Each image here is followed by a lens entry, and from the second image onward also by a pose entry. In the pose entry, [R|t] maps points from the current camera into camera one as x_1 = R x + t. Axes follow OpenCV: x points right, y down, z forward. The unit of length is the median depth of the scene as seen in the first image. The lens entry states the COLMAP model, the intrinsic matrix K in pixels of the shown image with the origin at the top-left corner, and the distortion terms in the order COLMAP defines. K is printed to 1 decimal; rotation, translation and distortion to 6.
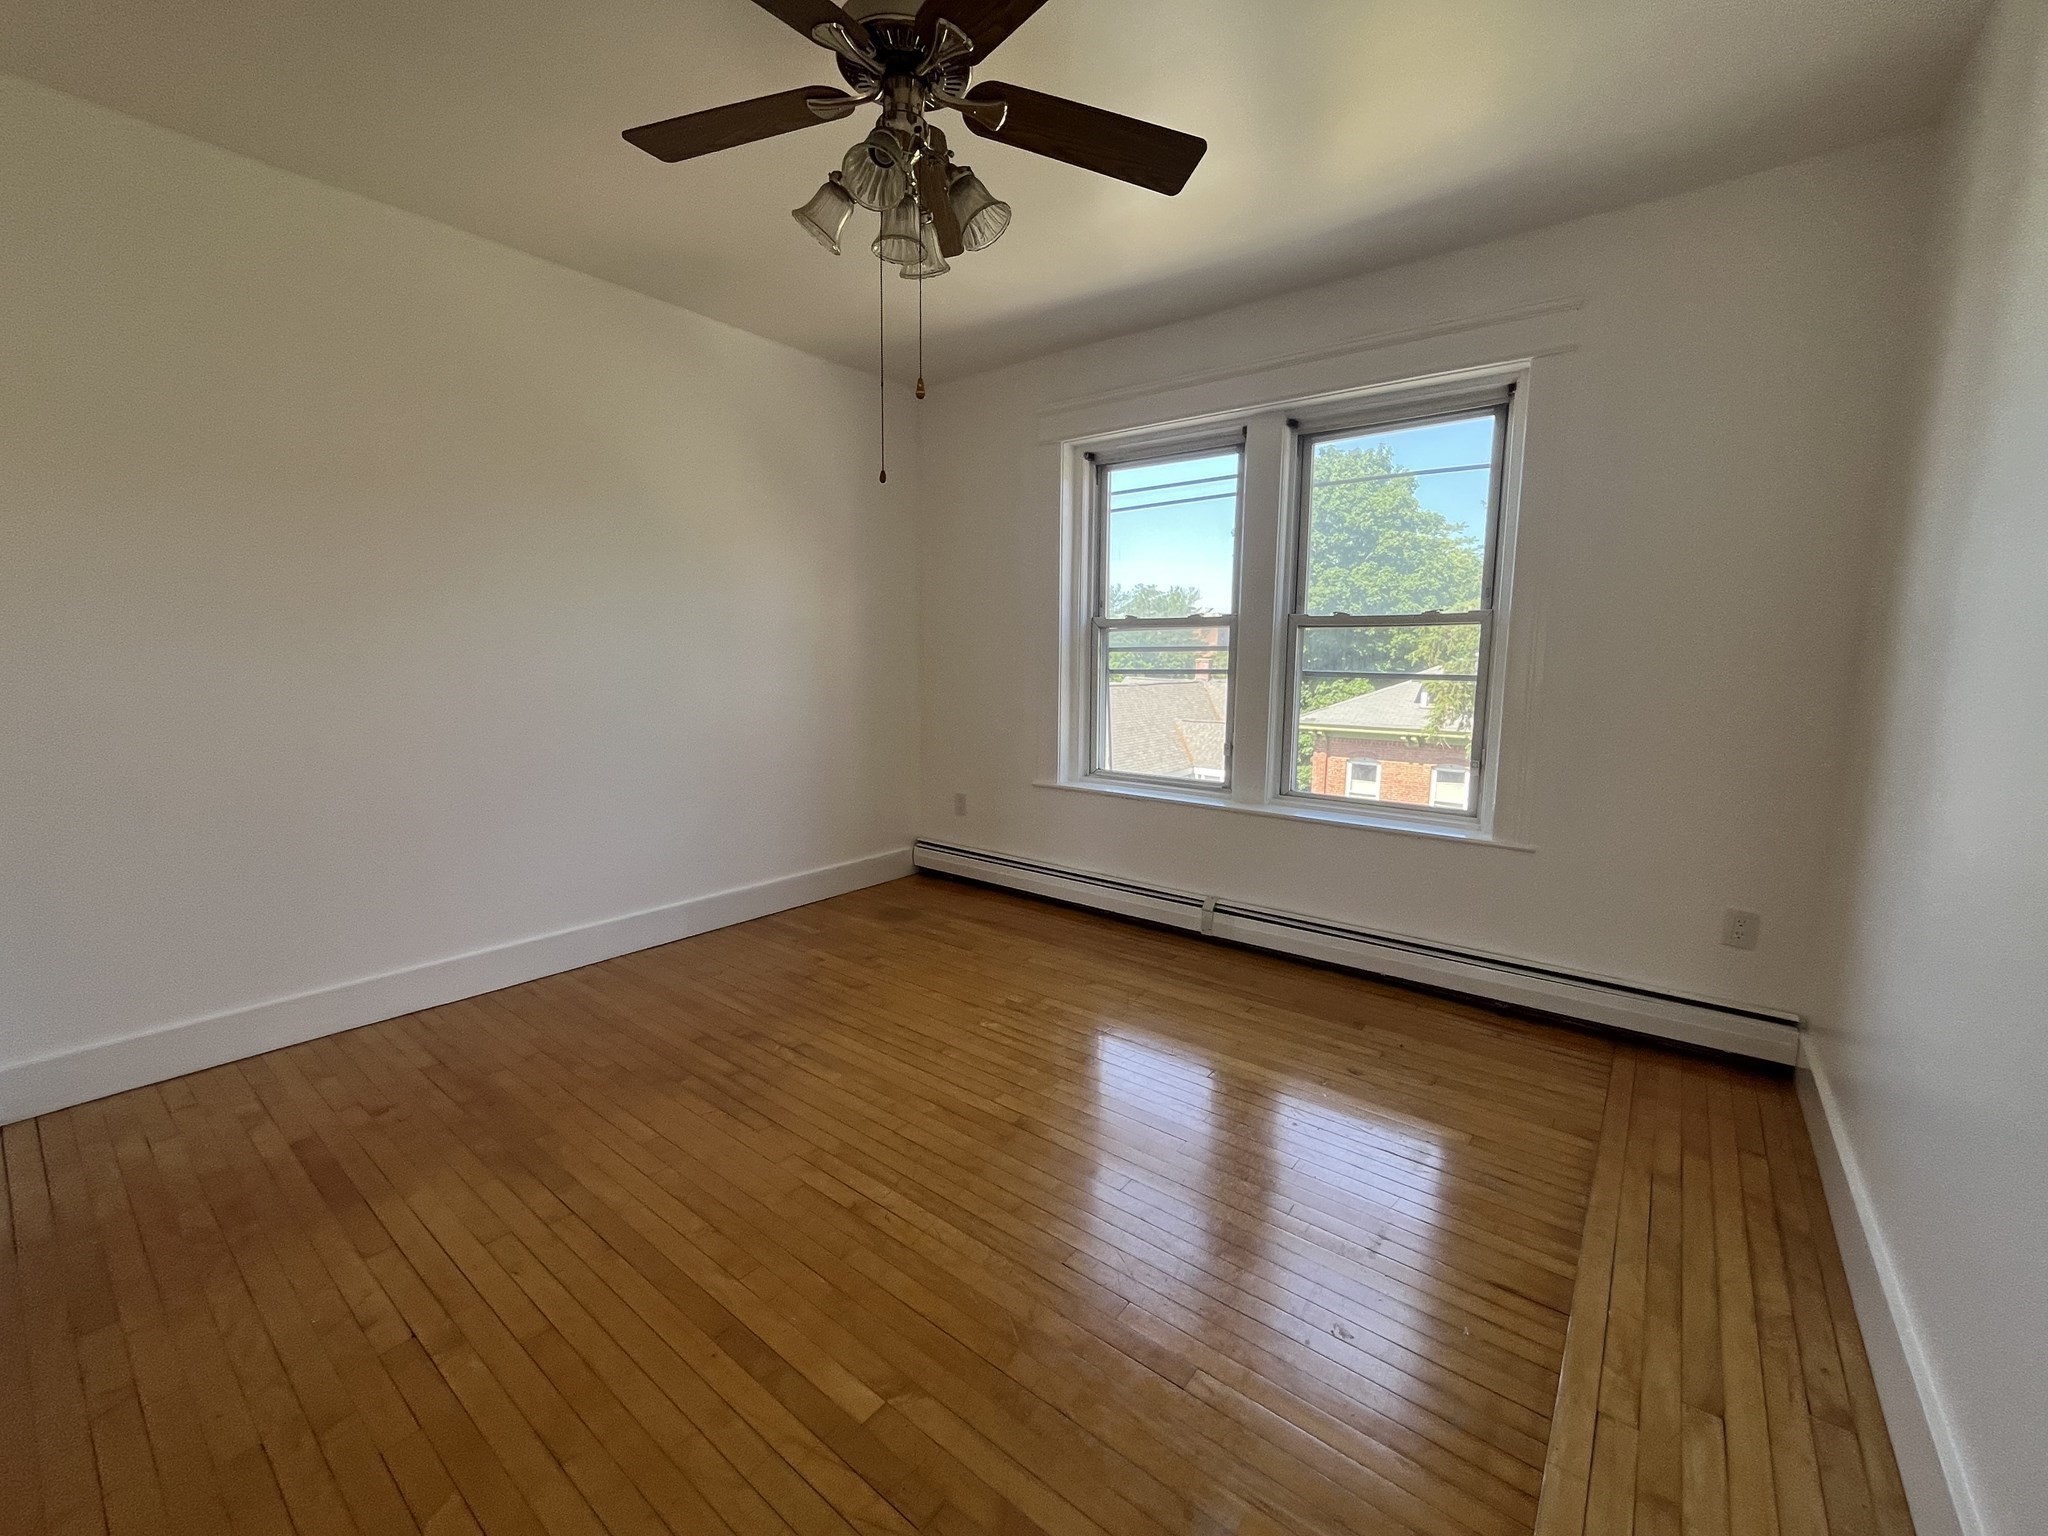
lens RADIAL K [[835.4, 0, 1028.5], [0, 835.4, 764.6], [0, 0, 1]] dist [-0.006044, 0.001263]
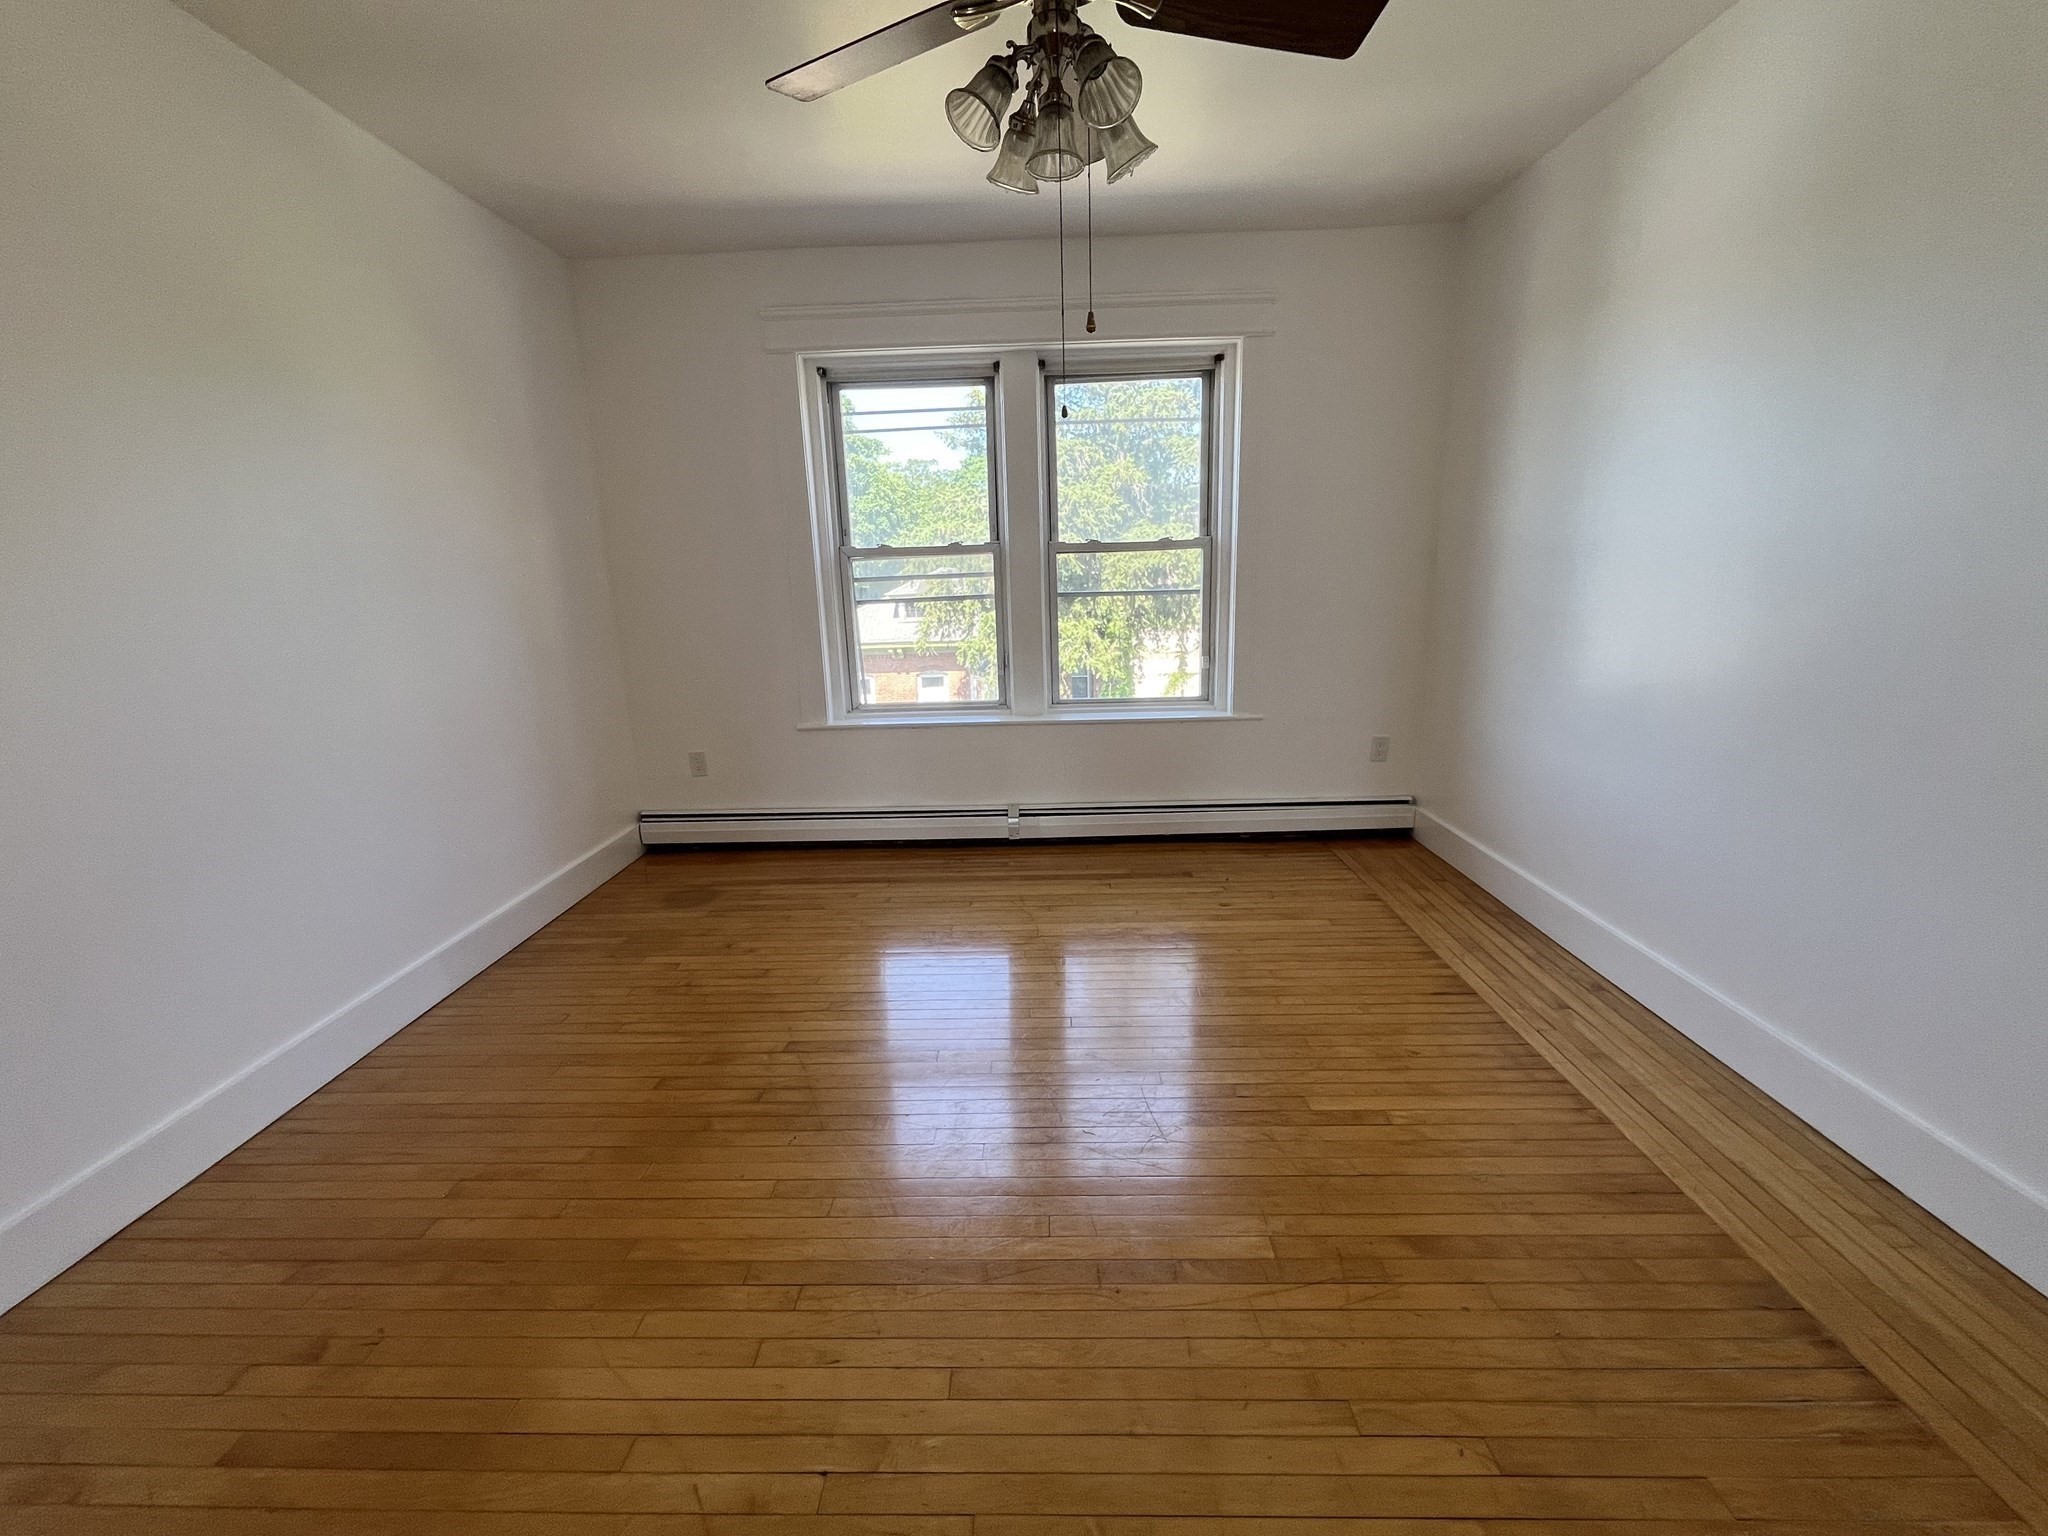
lens RADIAL K [[835.4, 0, 1023.2], [0, 835.4, 760.5], [0, 0, 1]] dist [-0.006044, 0.001263]
pose [[0.799361, -0.165059, 0.577735, -0.441098], [0.114981, 0.985780, 0.122548, -0.034921], [-0.589747, -0.031531, 0.806973, 0.119322]]
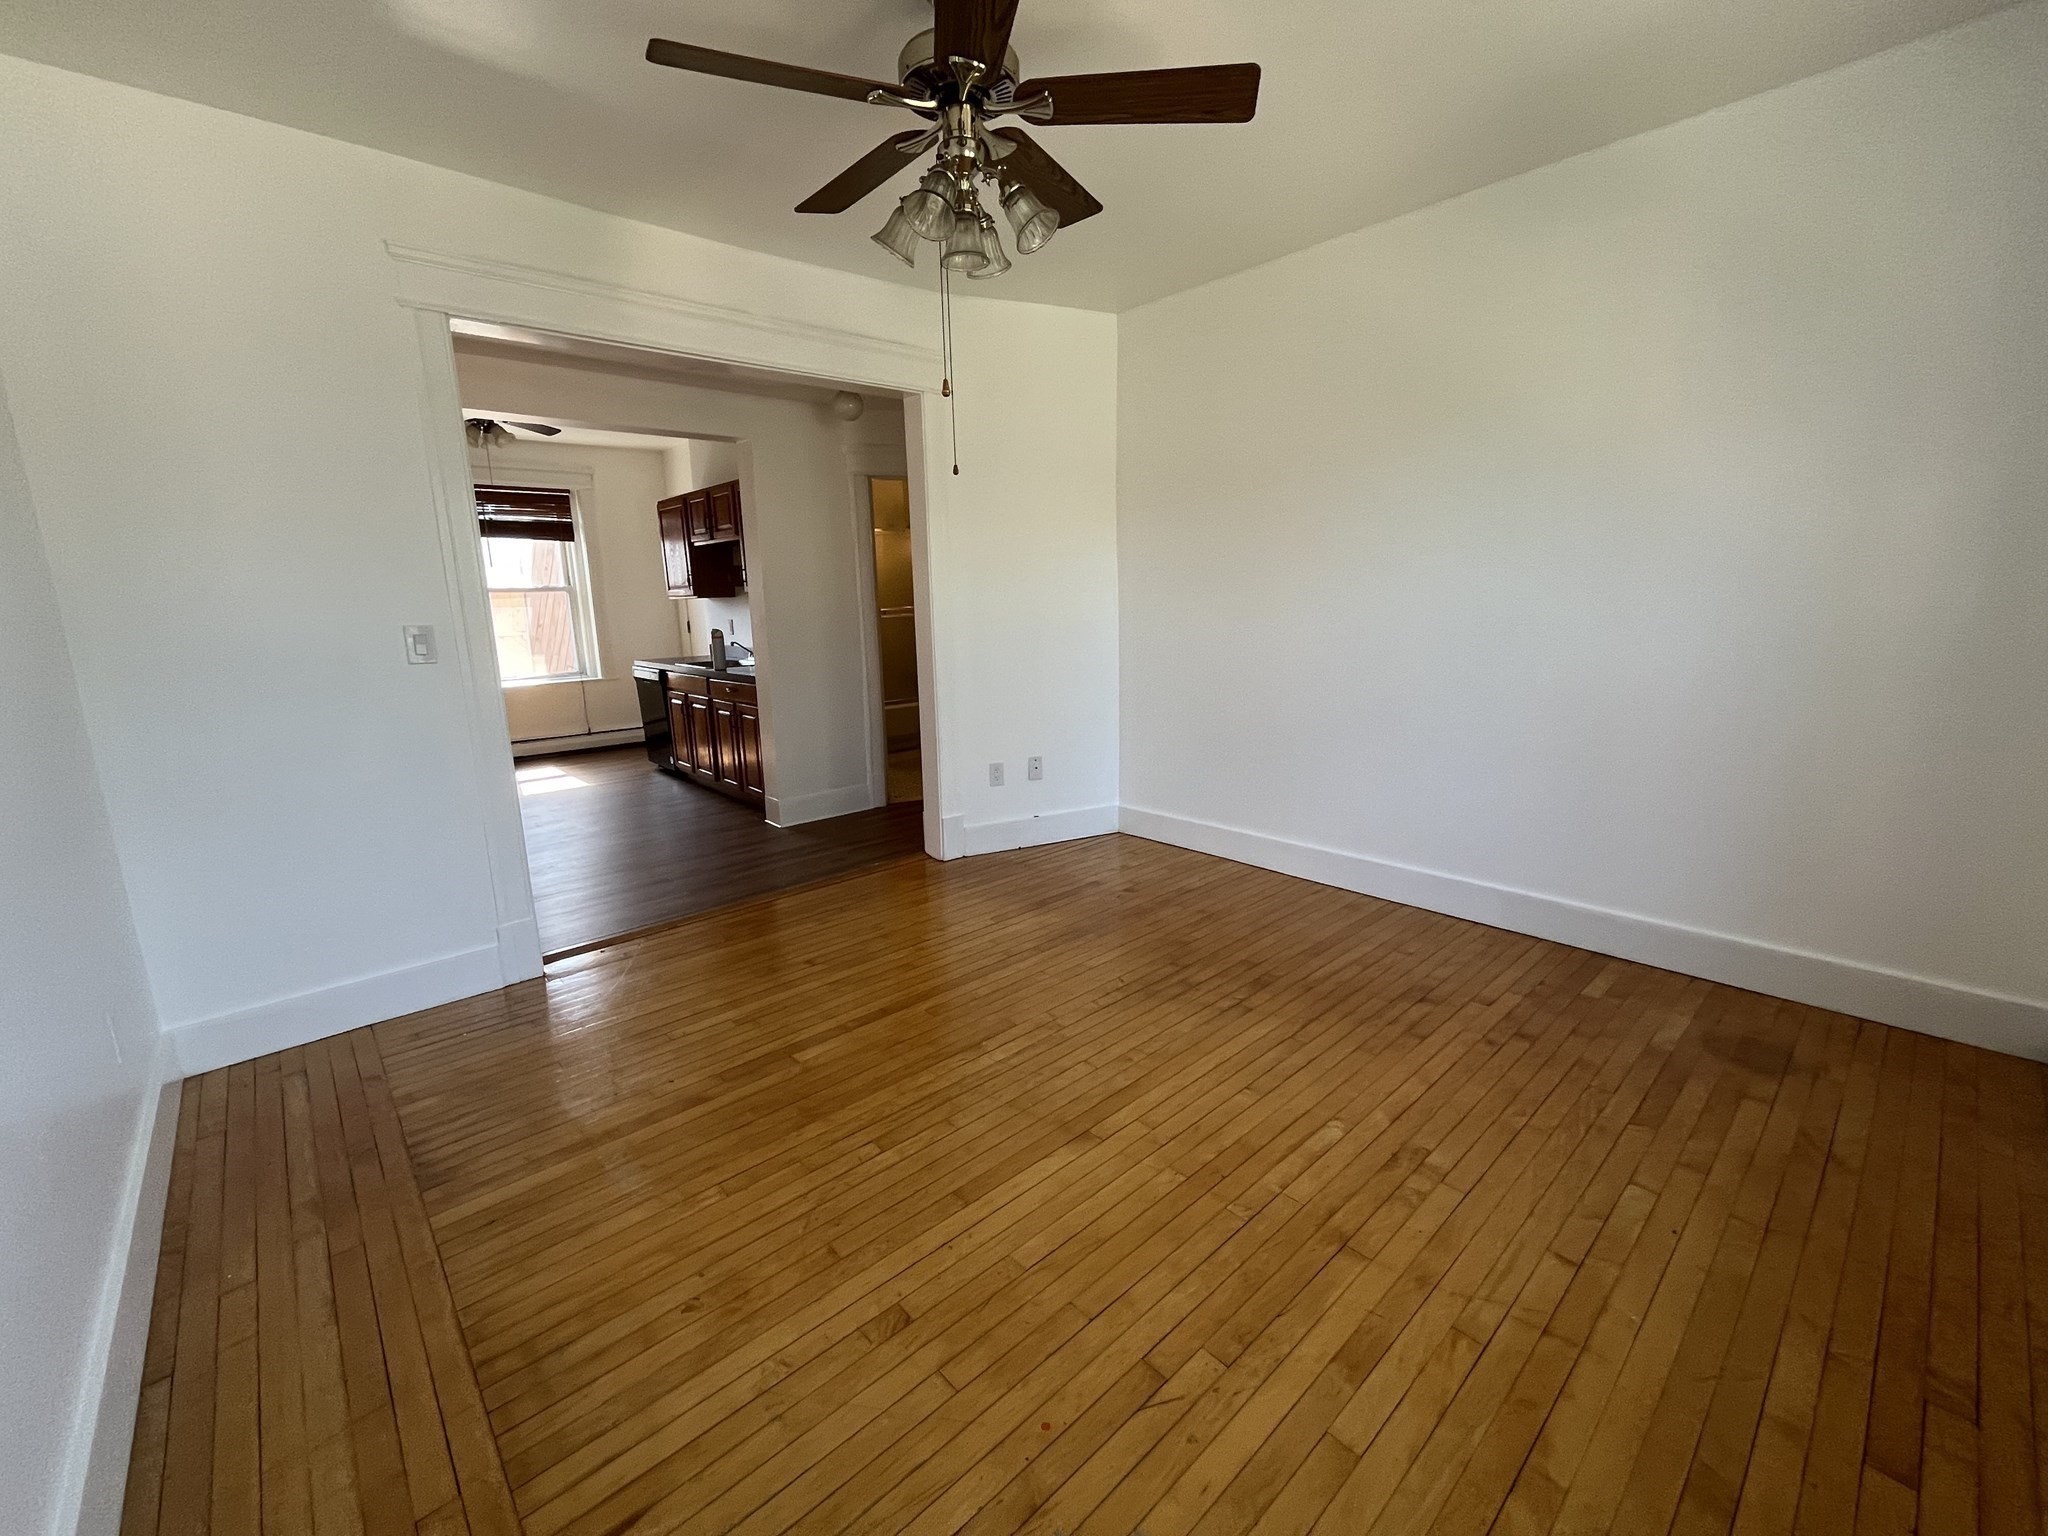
lens RADIAL K [[835.4, 0, 1021.1], [0, 835.4, 764.5], [0, 0, 1]] dist [-0.006044, 0.001263]
pose [[-0.173964, 0.186555, -0.966920, 0.550711], [-0.108741, 0.972248, 0.207147, -0.096319], [0.978730, 0.141180, -0.148850, 0.694300]]
